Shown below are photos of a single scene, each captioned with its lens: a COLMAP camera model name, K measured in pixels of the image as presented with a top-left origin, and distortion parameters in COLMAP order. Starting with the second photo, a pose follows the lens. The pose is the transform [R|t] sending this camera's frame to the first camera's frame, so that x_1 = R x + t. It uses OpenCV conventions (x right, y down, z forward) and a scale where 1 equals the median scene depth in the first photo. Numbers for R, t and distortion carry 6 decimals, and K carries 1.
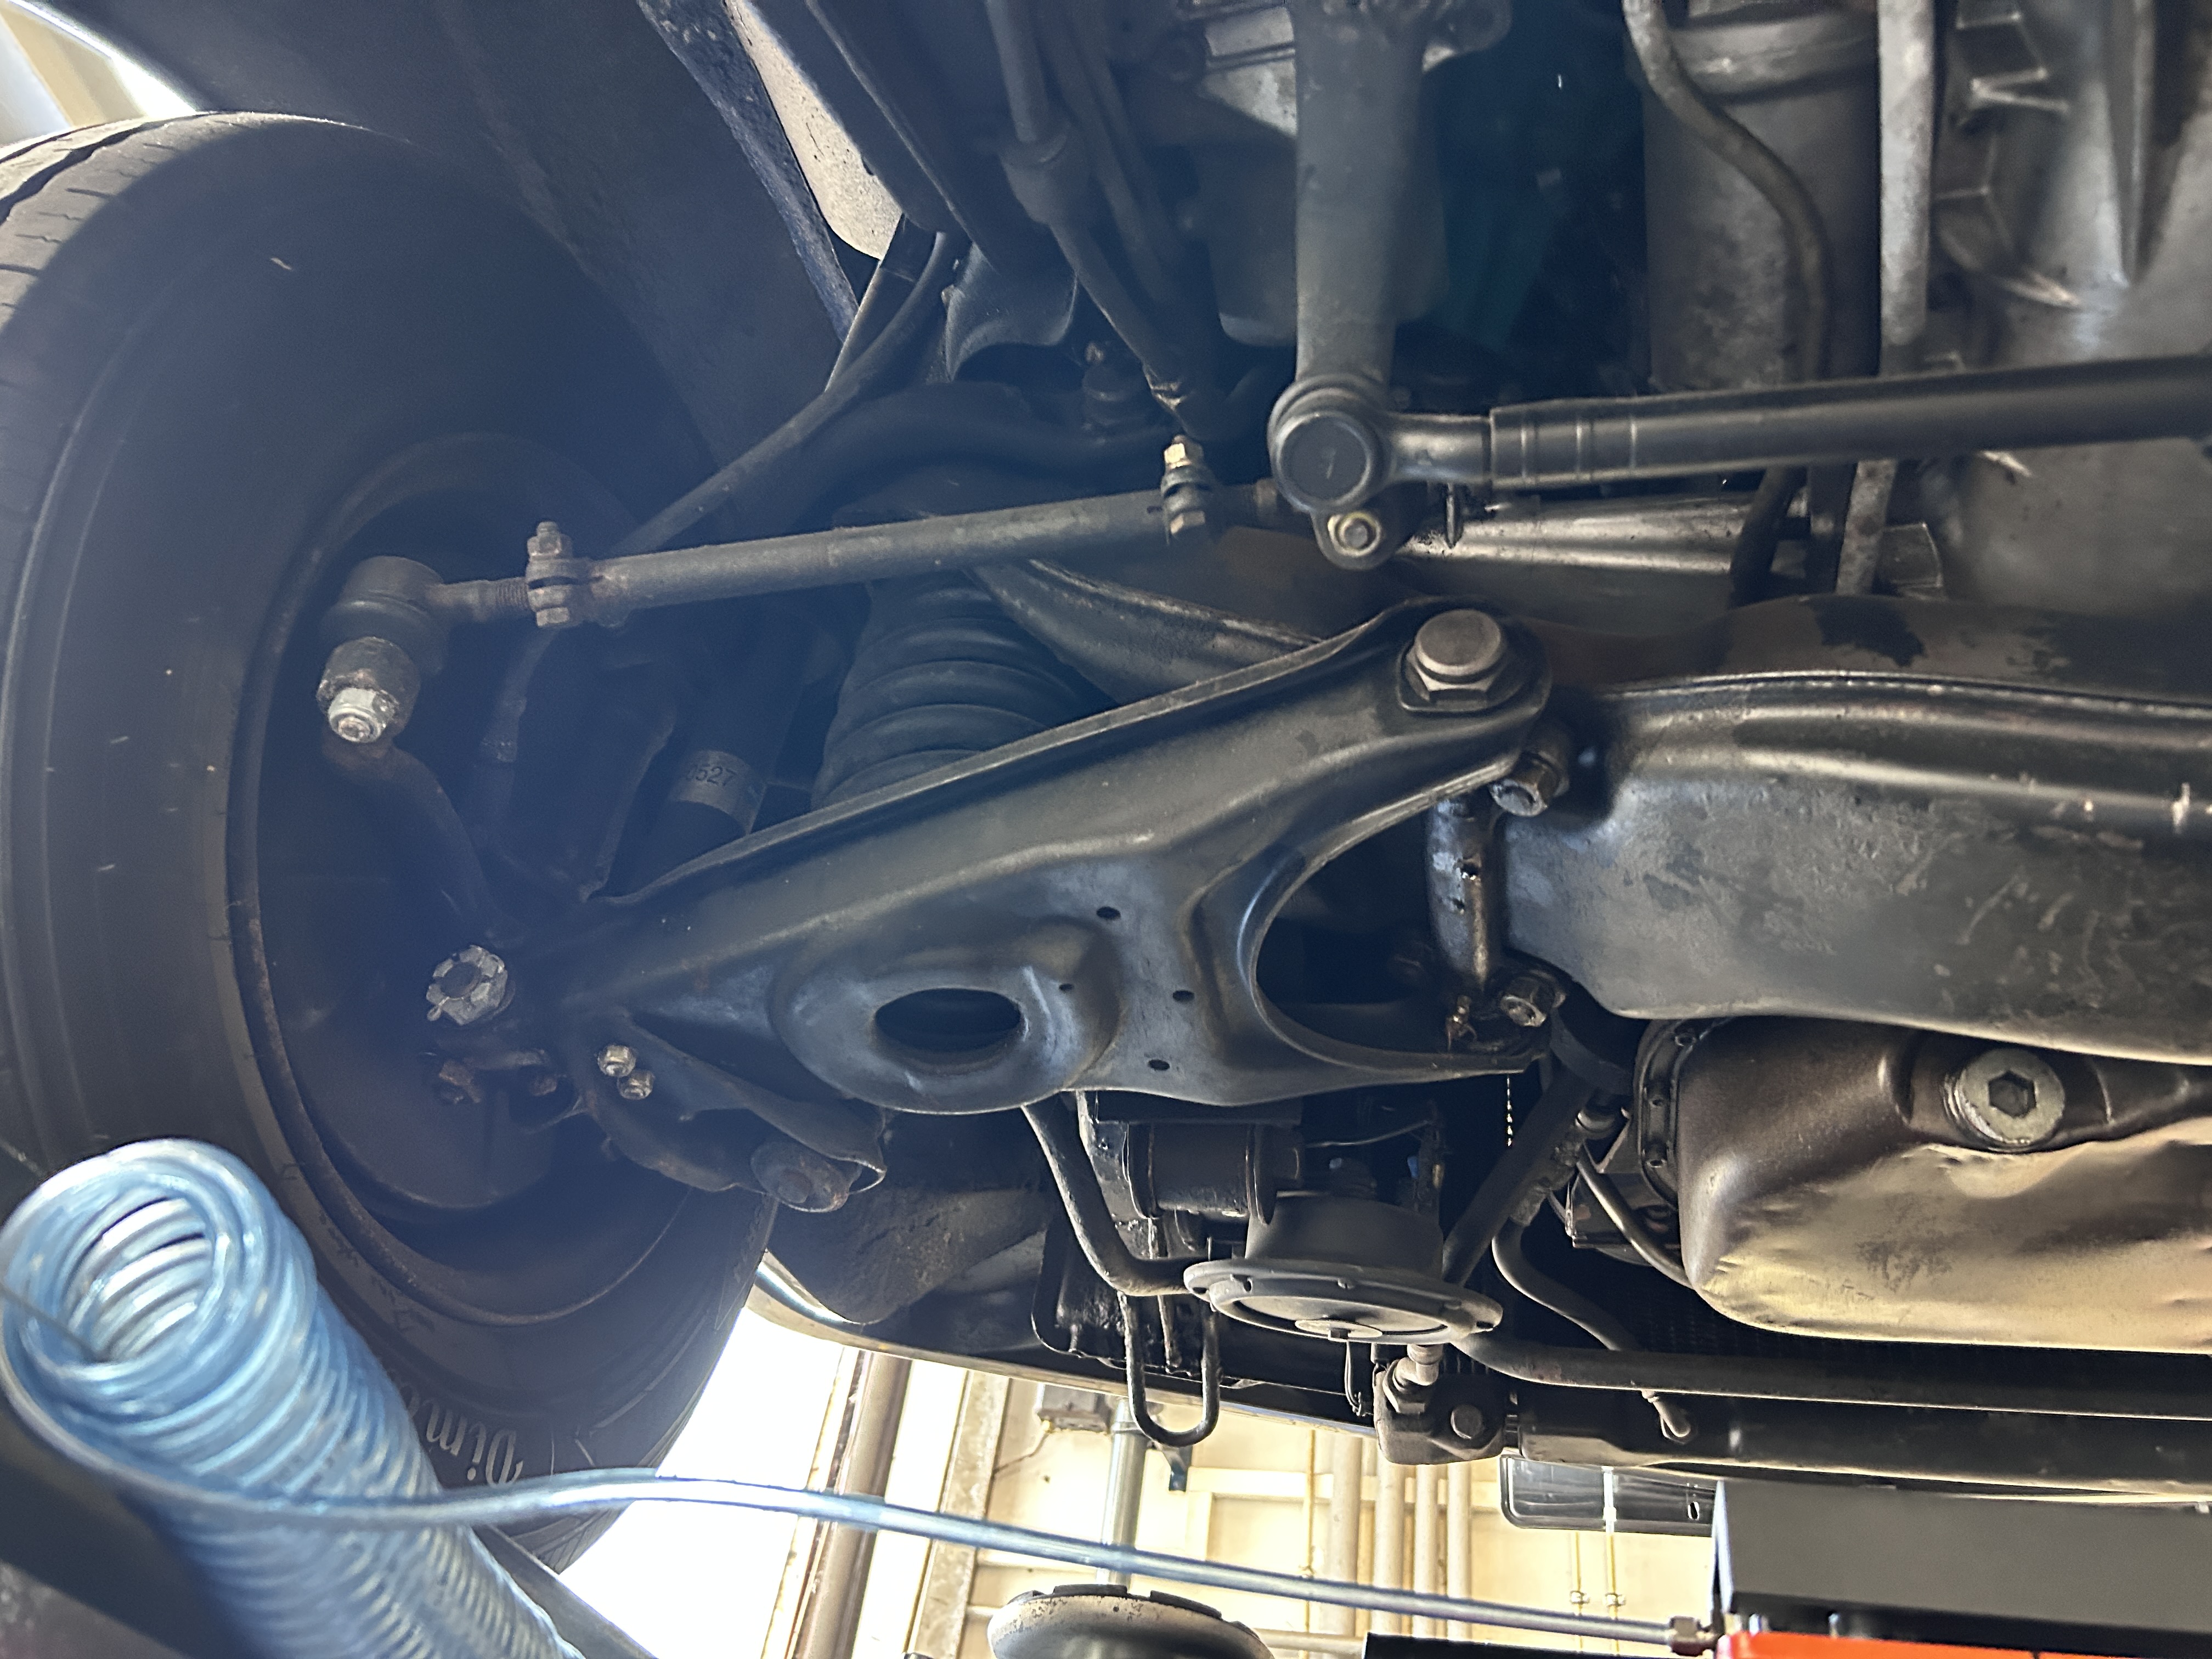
lens RADIAL K [[1665.2, 0, 1127.0], [0, 1665.2, 786.3], [0, 0, 1]] dist [0.035802, -0.046837]
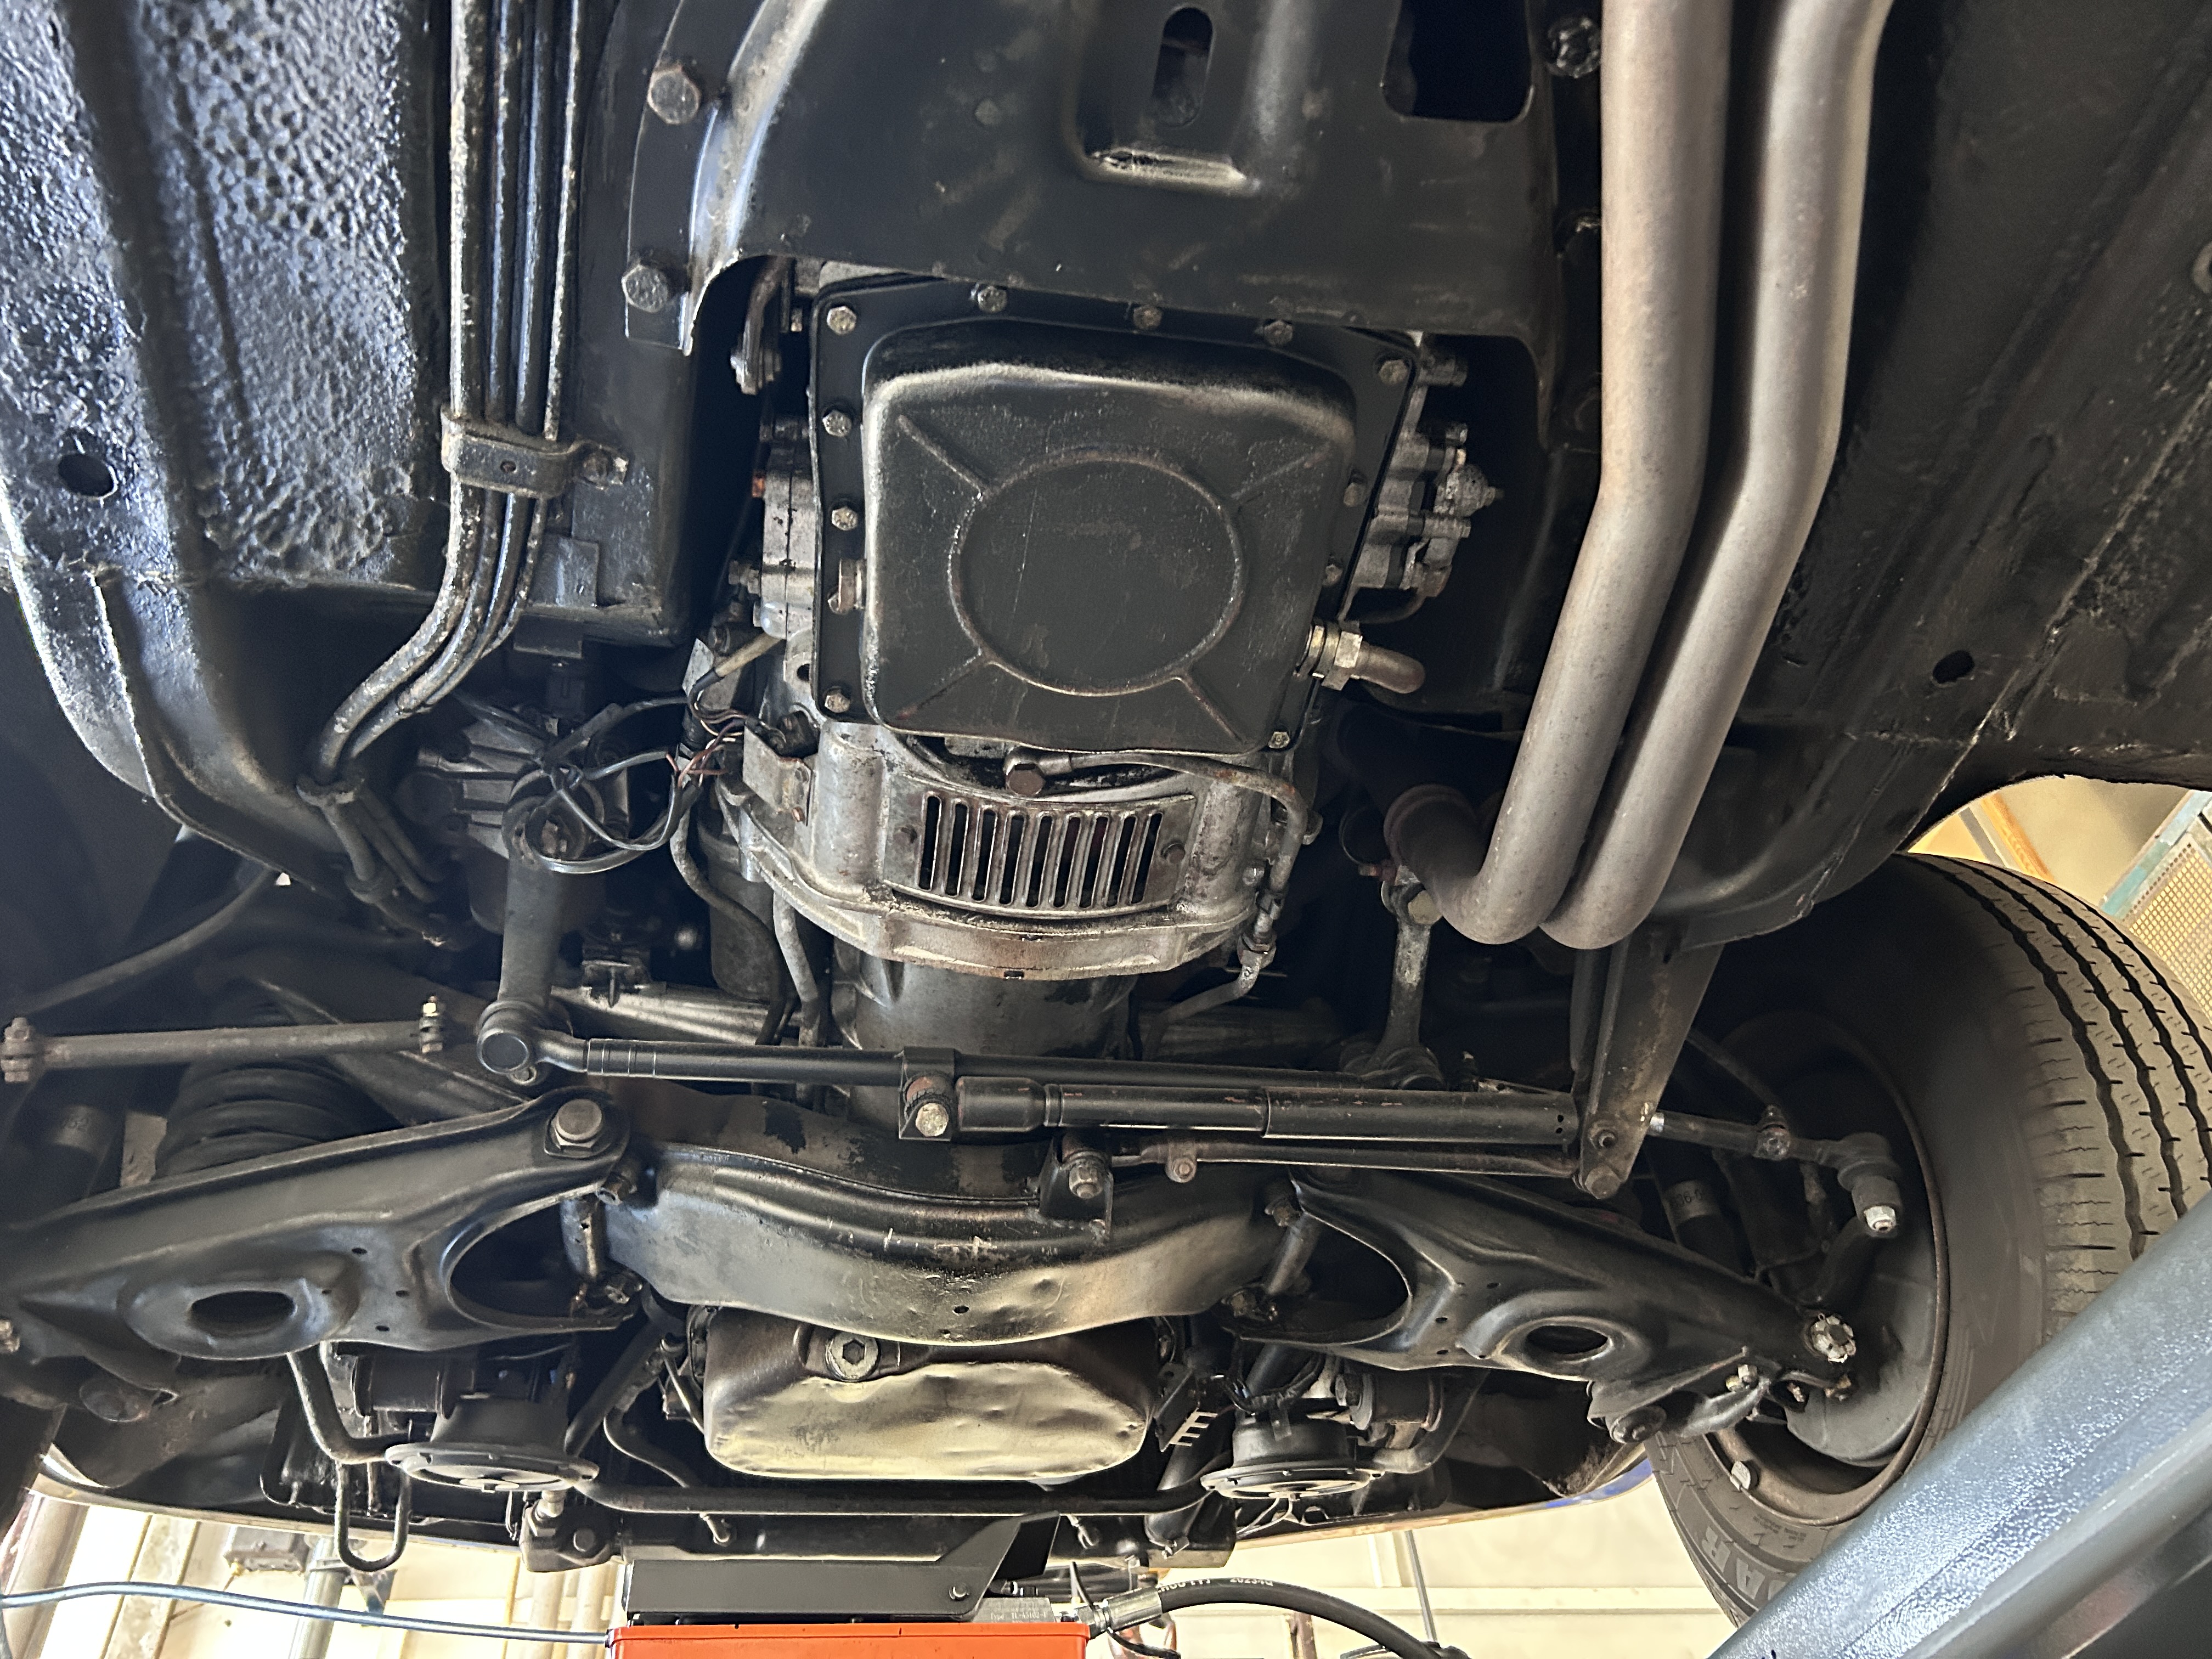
lens RADIAL K [[1665.2, 0, 1098.3], [0, 1665.2, 821.5], [0, 0, 1]] dist [0.035802, -0.046837]
pose [[0.919534, 0.108103, 0.377850, -0.010012], [-0.092350, 0.993940, -0.059625, -0.297256], [-0.382005, 0.019933, 0.923945, -0.801885]]
